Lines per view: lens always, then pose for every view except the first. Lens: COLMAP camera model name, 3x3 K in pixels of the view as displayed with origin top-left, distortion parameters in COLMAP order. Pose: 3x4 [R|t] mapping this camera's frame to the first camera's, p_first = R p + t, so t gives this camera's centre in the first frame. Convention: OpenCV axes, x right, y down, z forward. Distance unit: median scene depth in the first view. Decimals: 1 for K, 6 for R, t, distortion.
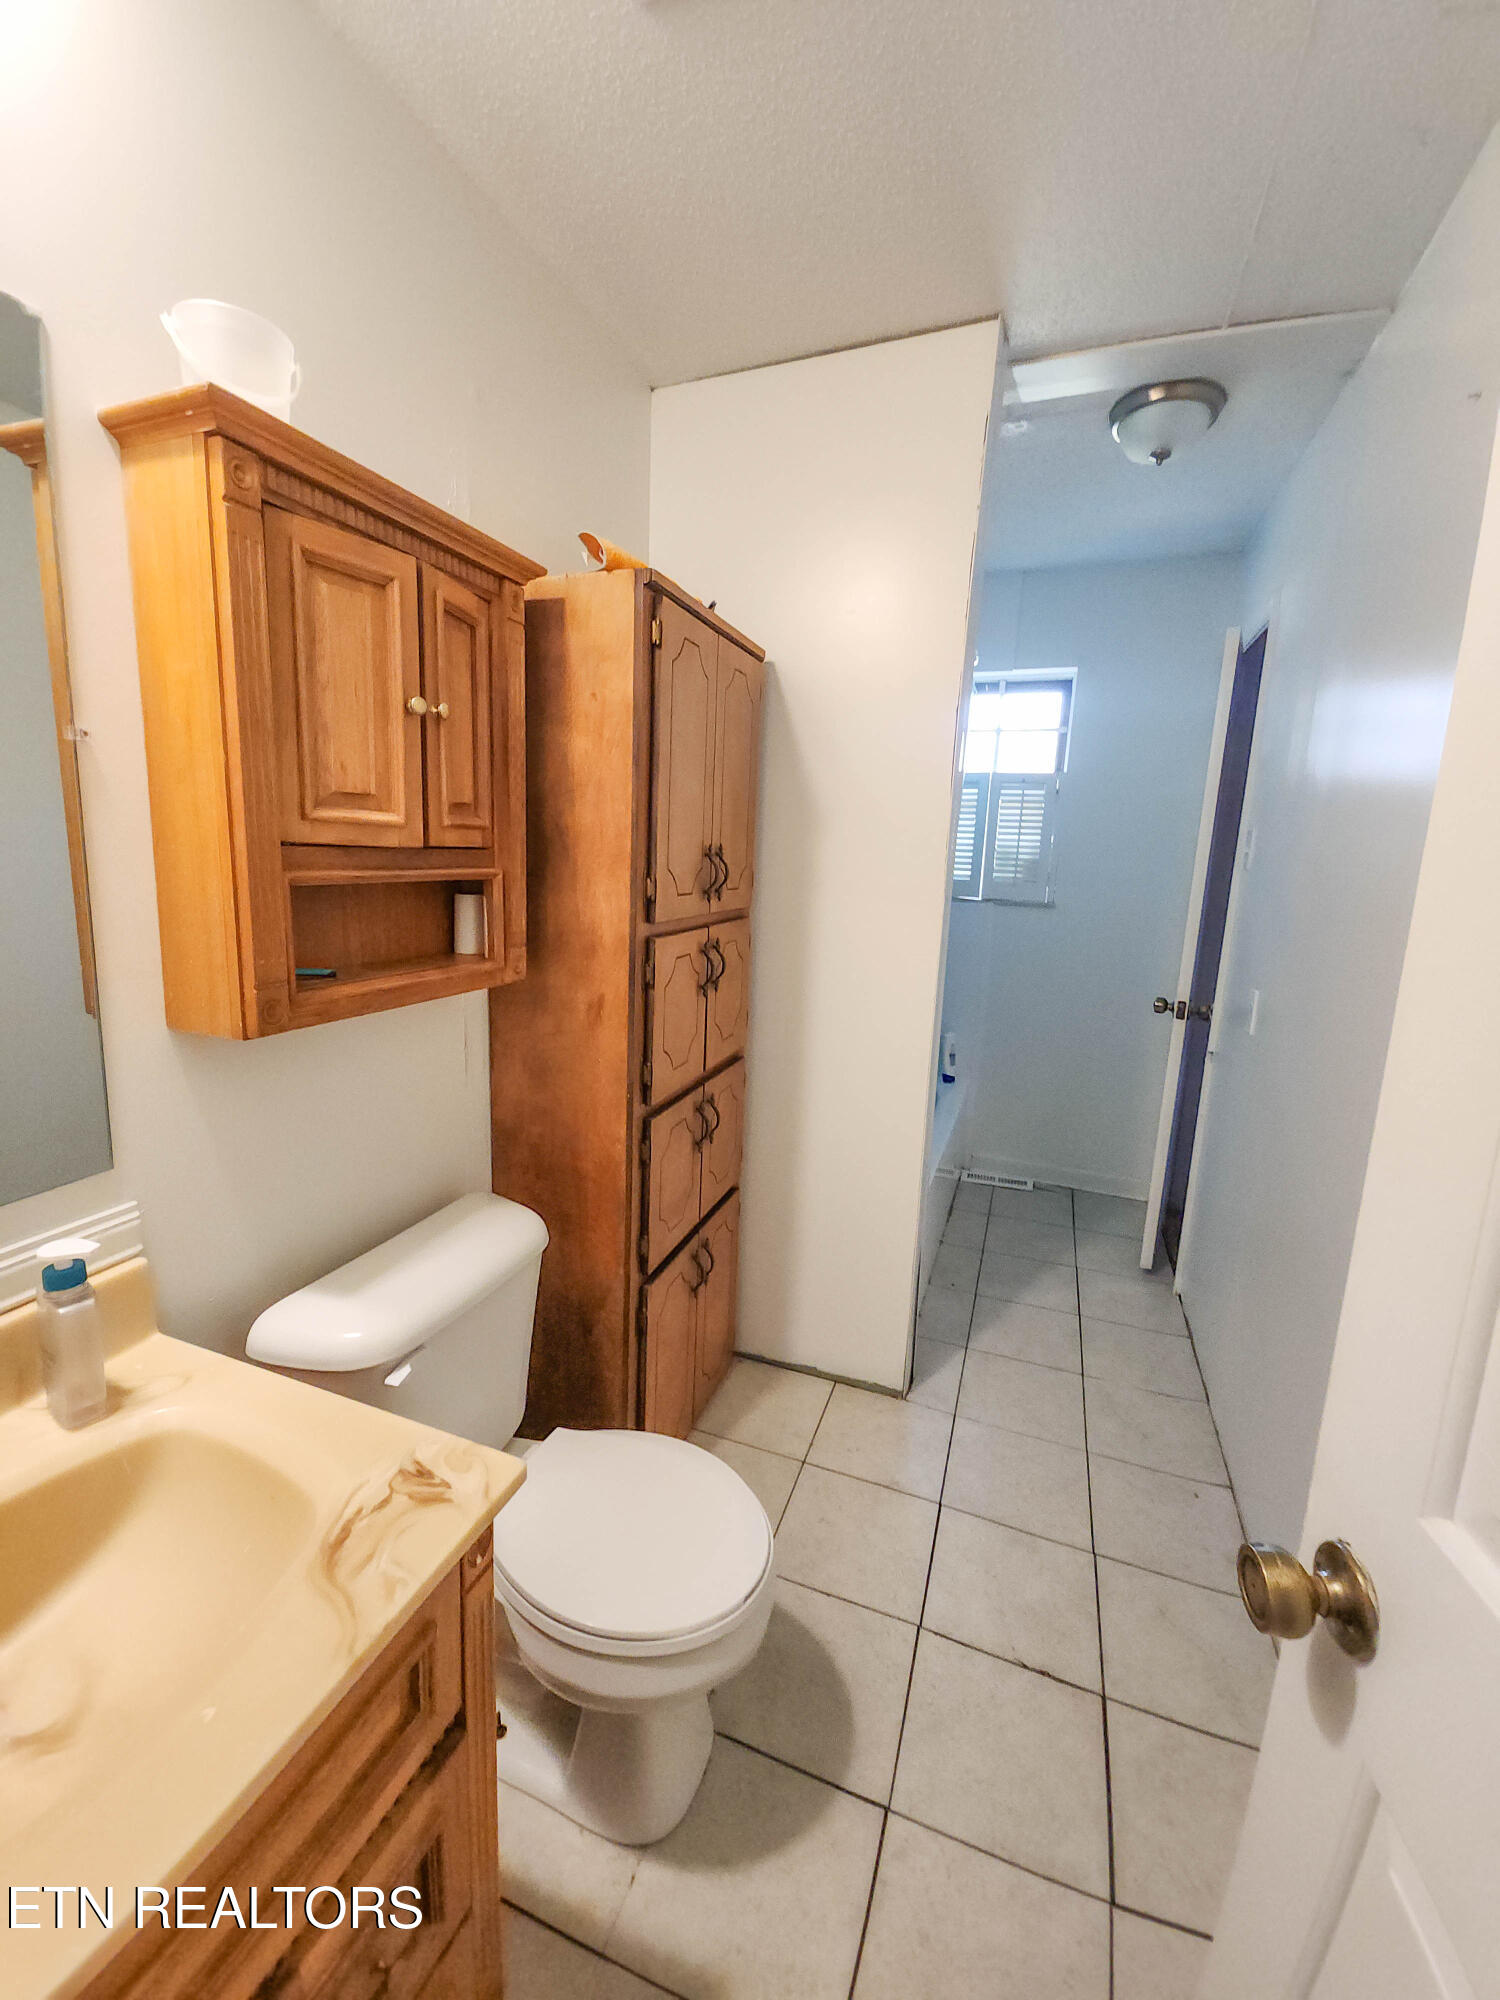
lens RADIAL K [[802.4, 0, 740.3], [0, 802.4, 1004.3], [0, 0, 1]] dist [-0.015310, -0.000706]
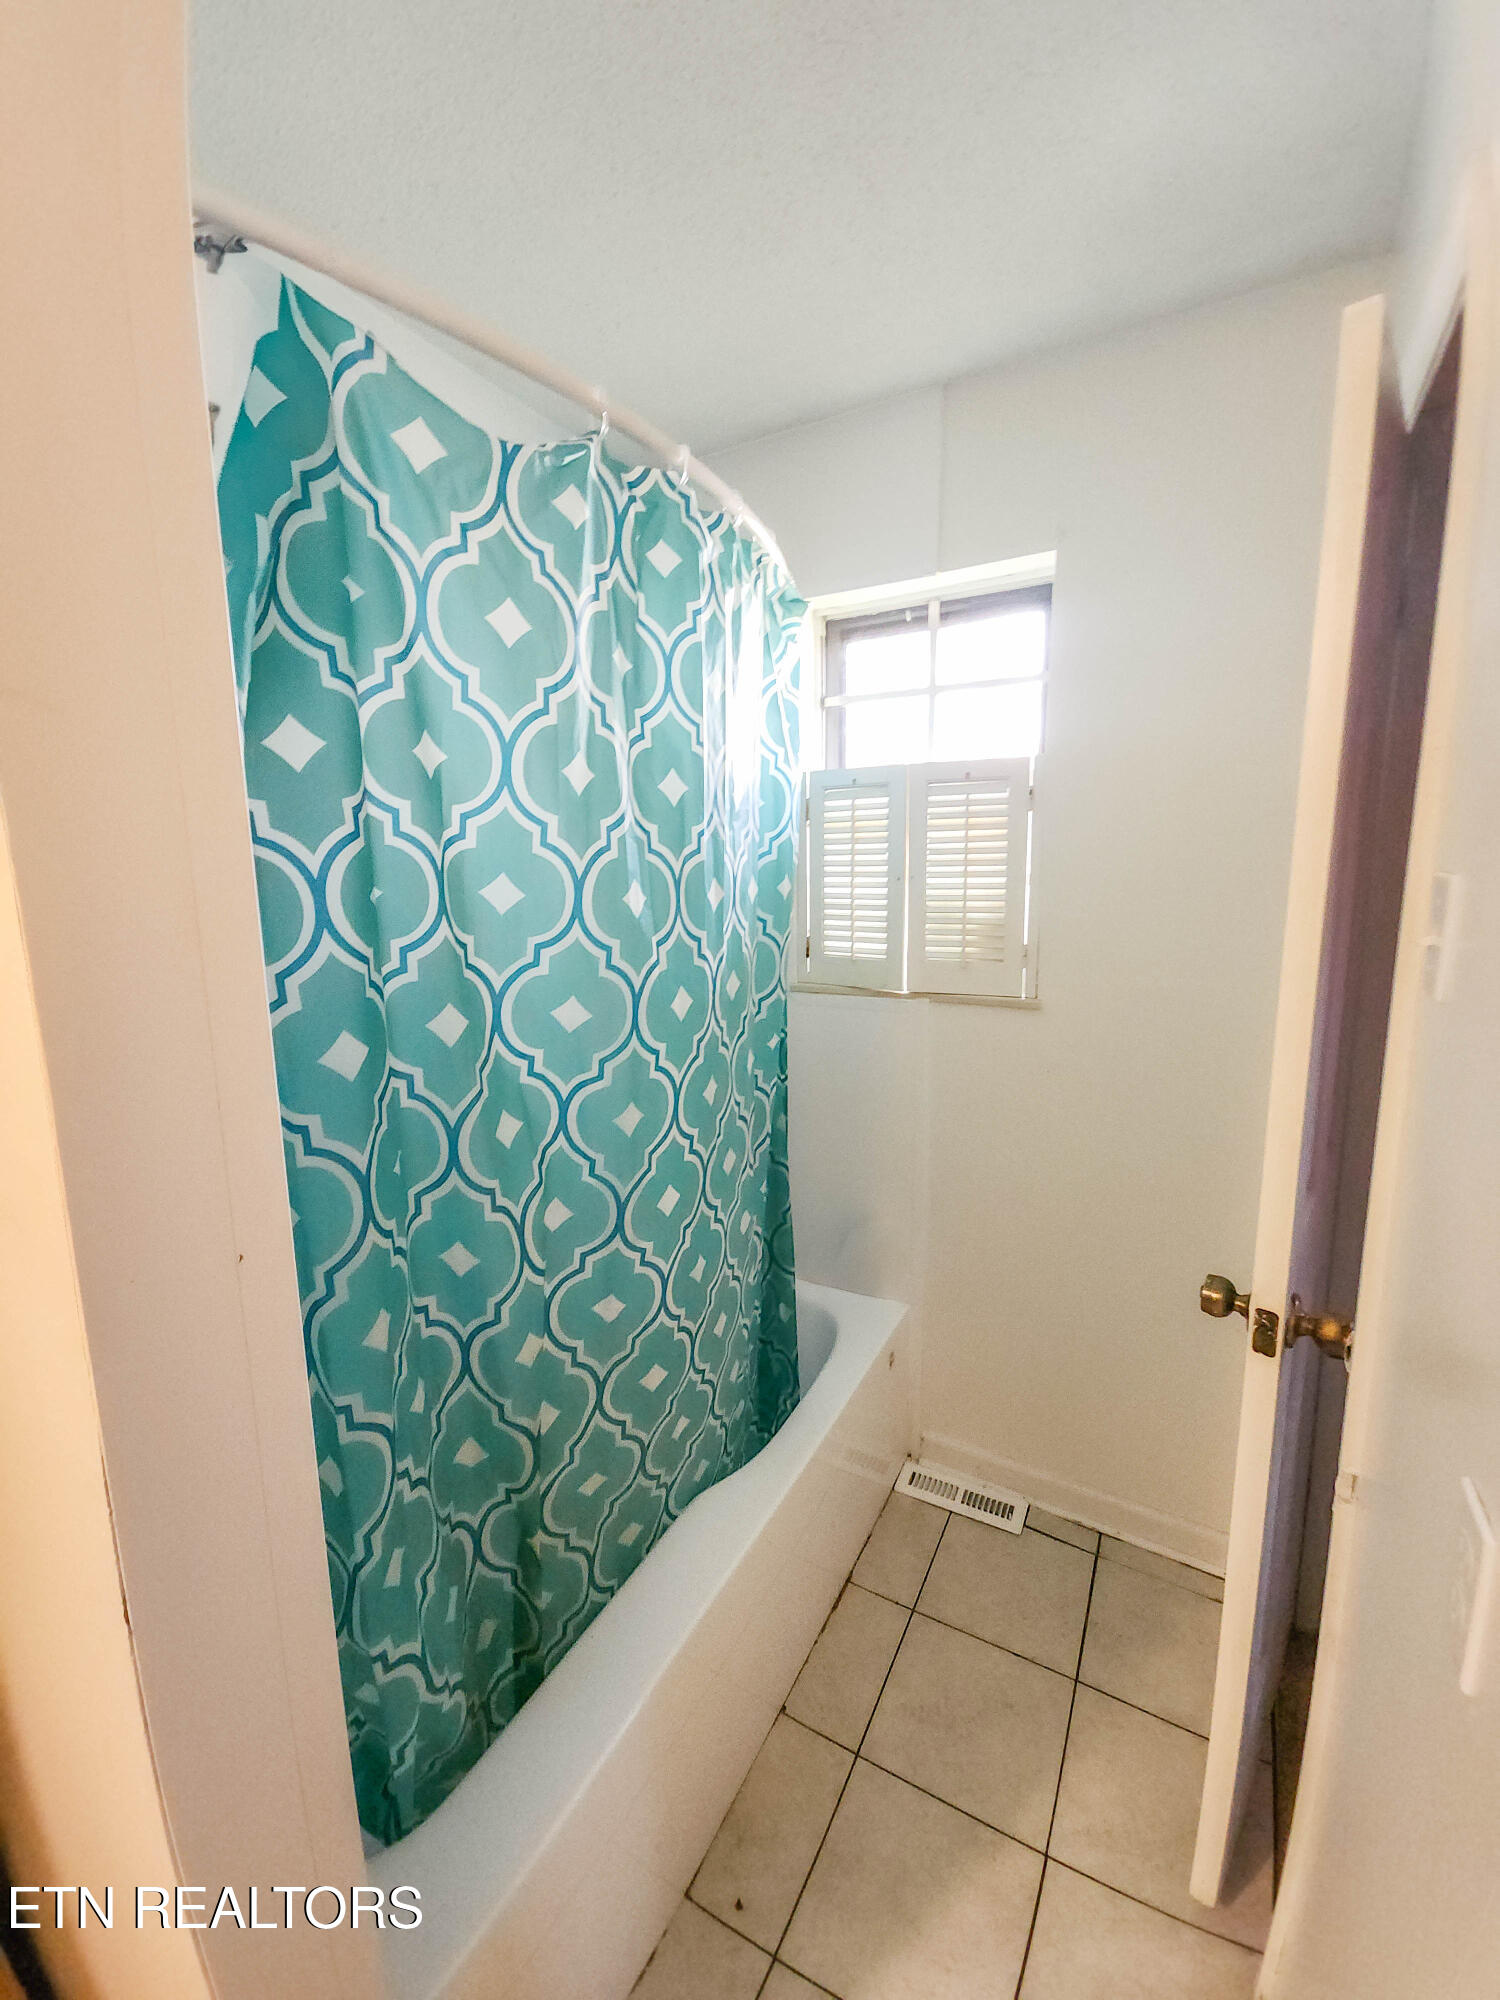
lens RADIAL K [[802.4, 0, 762.6], [0, 802.4, 989.9], [0, 0, 1]] dist [-0.015310, -0.000706]
pose [[0.990188, -0.020233, -0.138268, 0.287431], [0.013760, 0.998771, -0.047612, -0.111845], [0.139062, 0.045243, 0.989250, 0.451935]]
